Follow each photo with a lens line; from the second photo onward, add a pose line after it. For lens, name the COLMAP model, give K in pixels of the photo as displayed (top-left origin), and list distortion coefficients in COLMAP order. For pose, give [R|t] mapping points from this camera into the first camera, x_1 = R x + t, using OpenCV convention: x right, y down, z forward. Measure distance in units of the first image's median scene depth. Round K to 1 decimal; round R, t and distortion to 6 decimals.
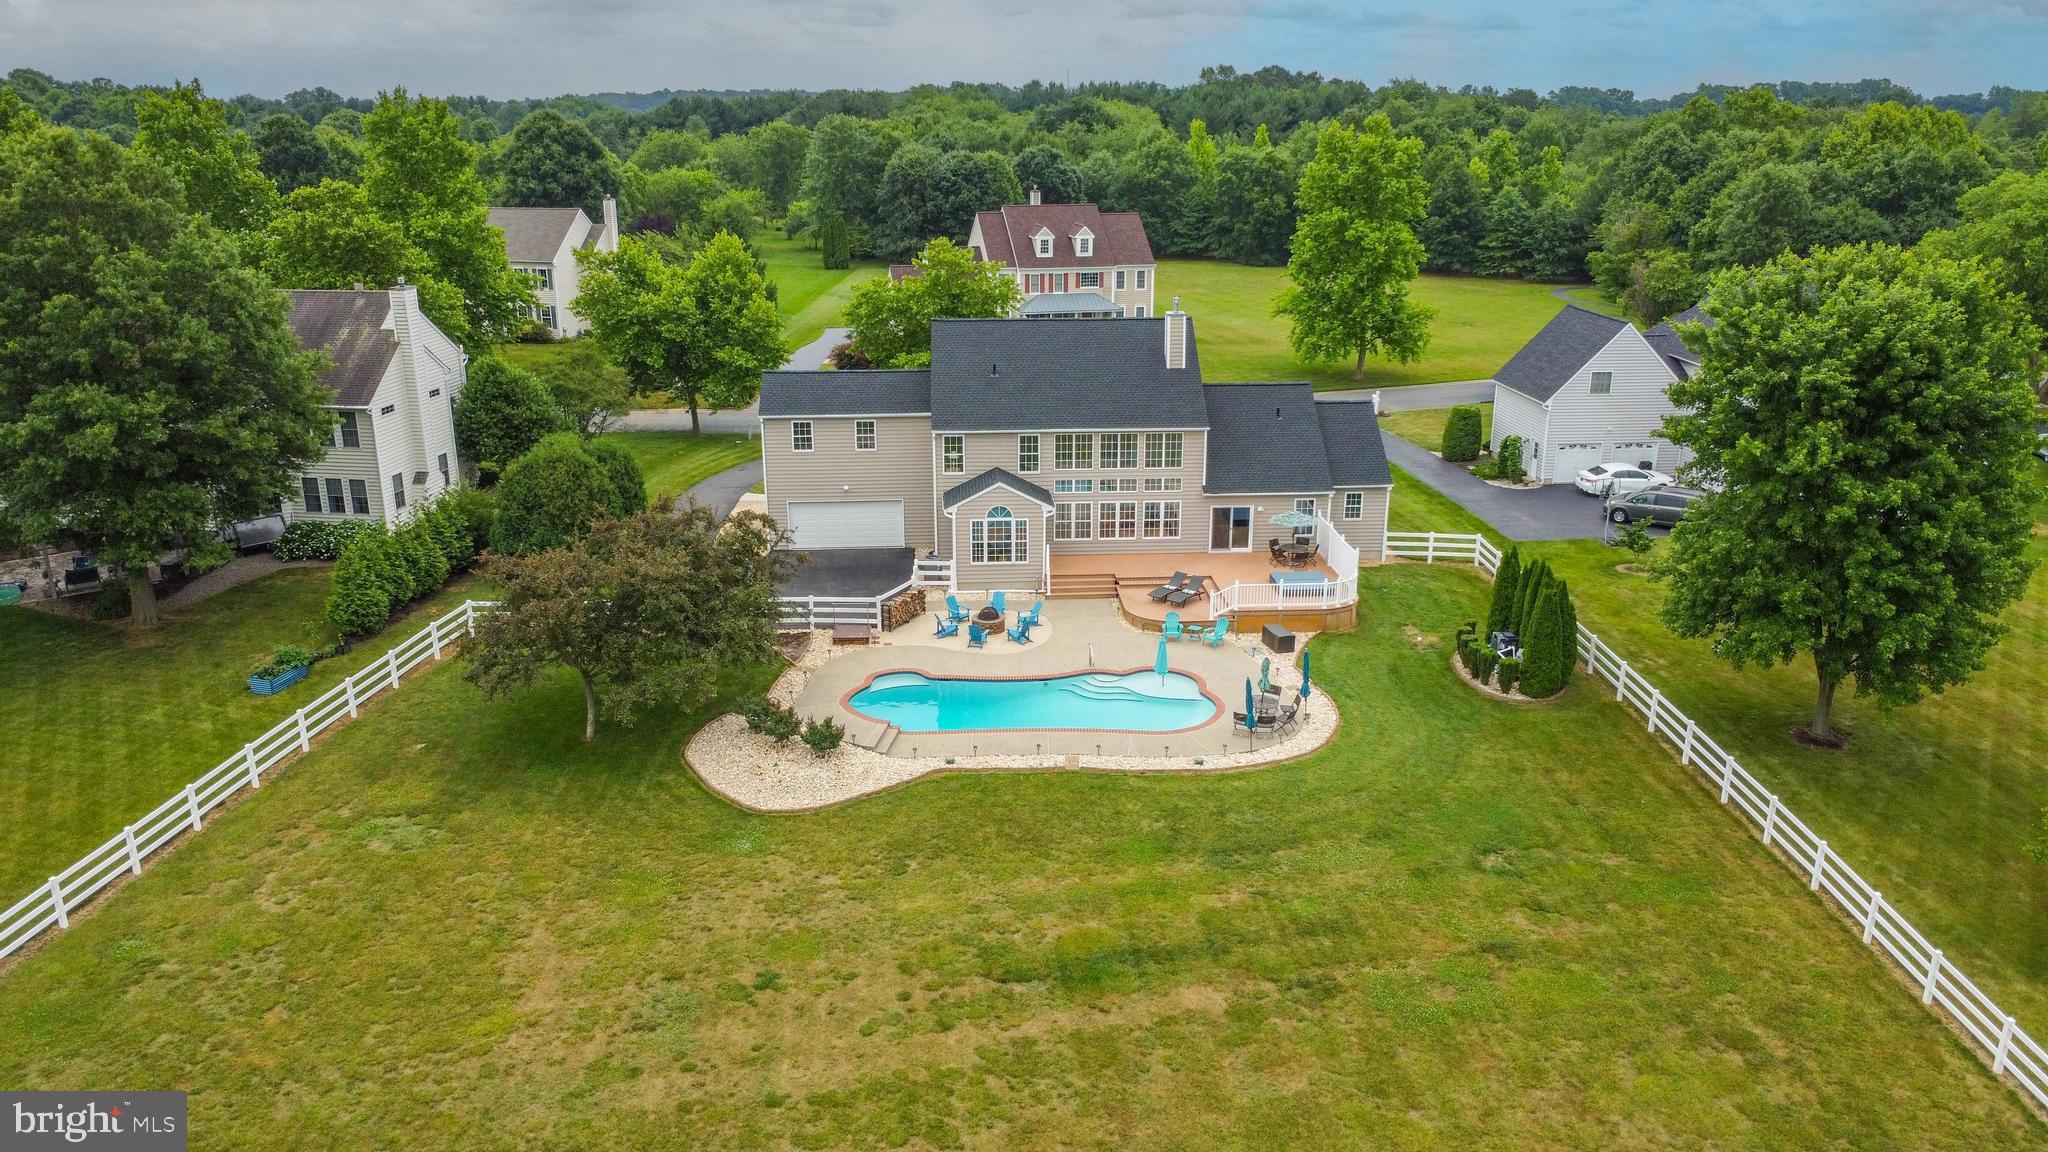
lens RADIAL K [[1485.6, 0, 1024.0], [0, 1485.6, 576.0], [0, 0, 1]] dist [-0.031905, -0.006960]
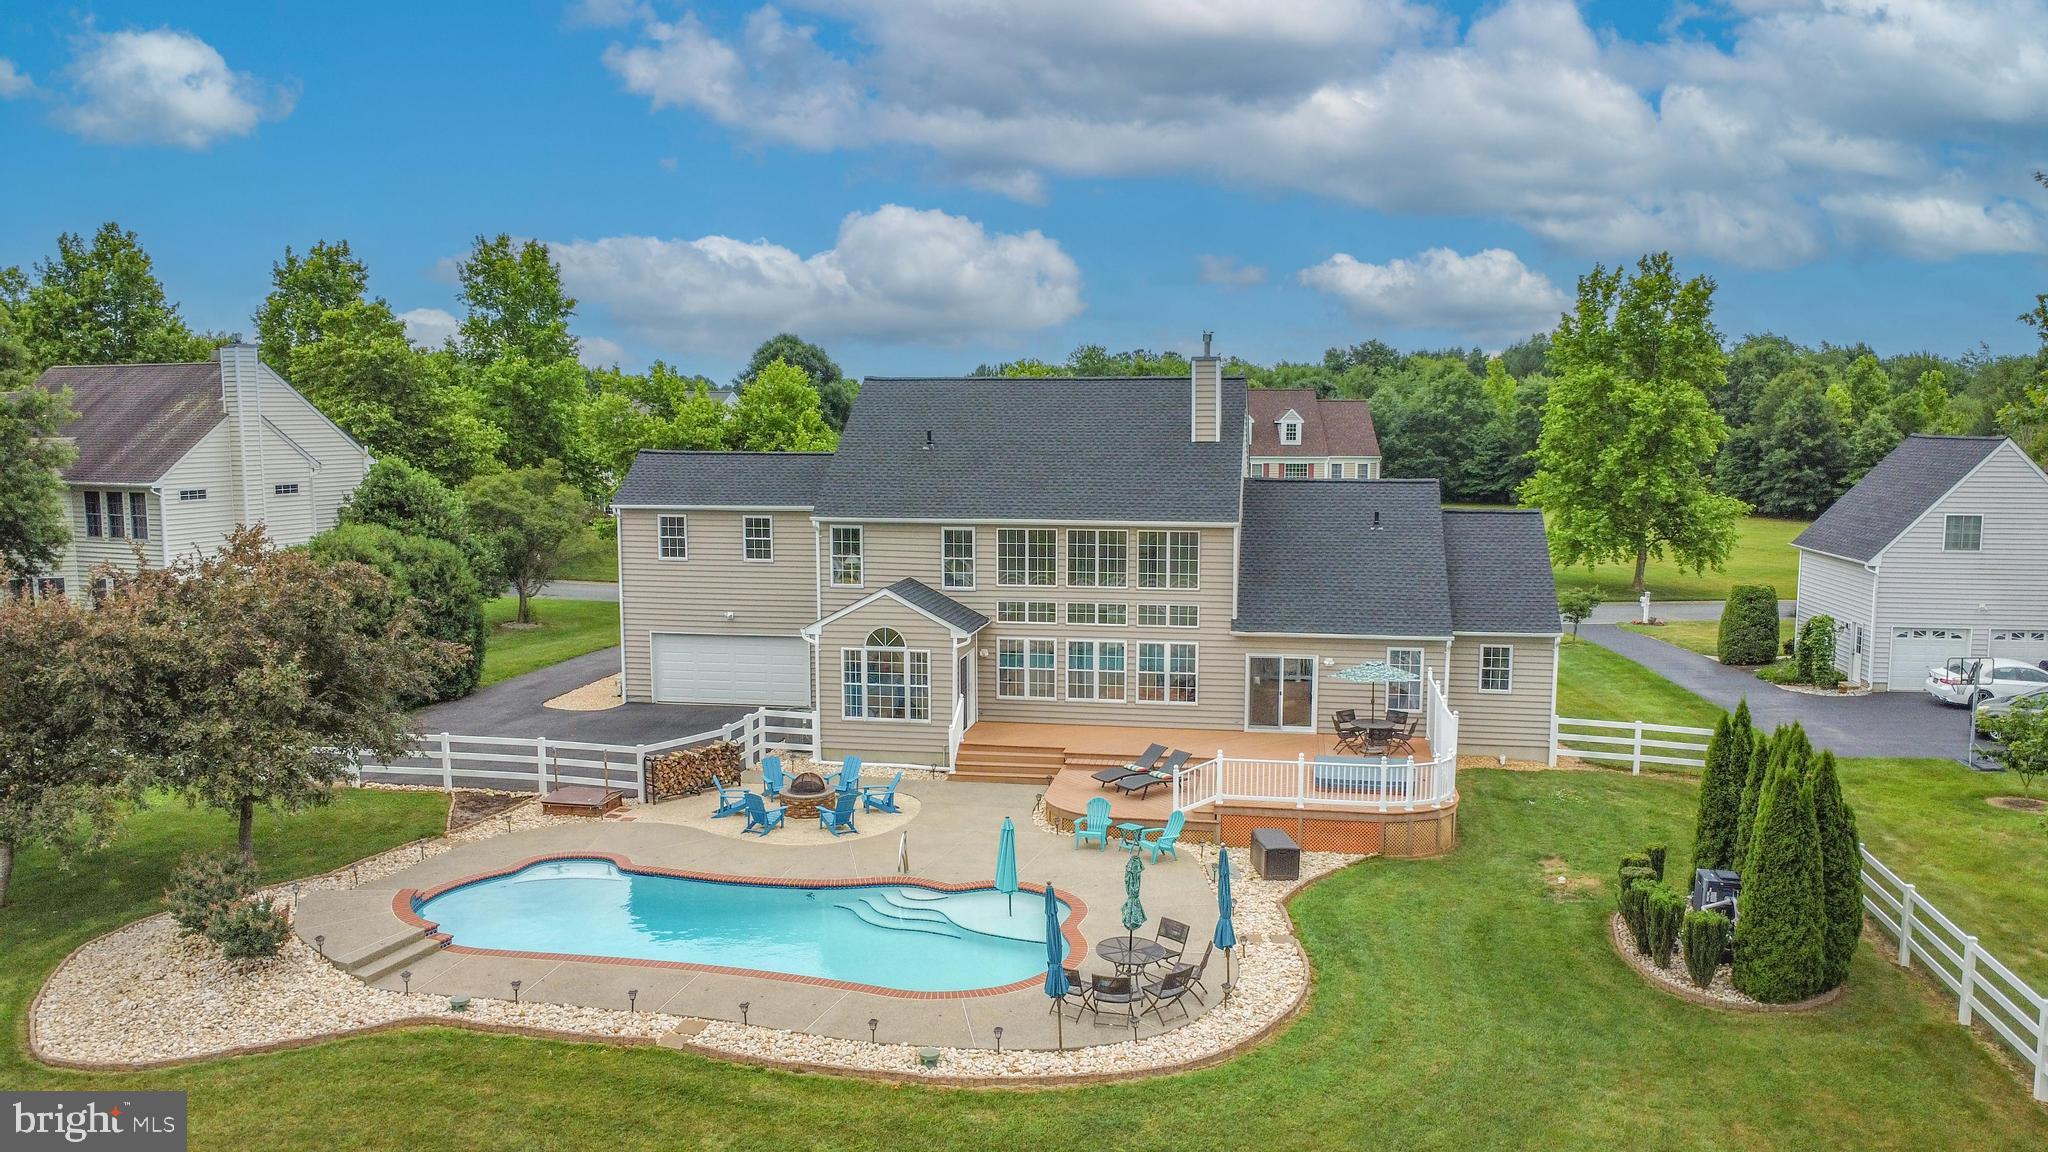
lens RADIAL K [[1485.6, 0, 1024.0], [0, 1485.6, 576.0], [0, 0, 1]] dist [-0.031905, -0.006960]
pose [[0.971675, 0.026839, -0.234794, 0.182797], [-0.072988, 0.979040, -0.190142, 0.045946], [0.224769, 0.201893, 0.953267, 0.390298]]
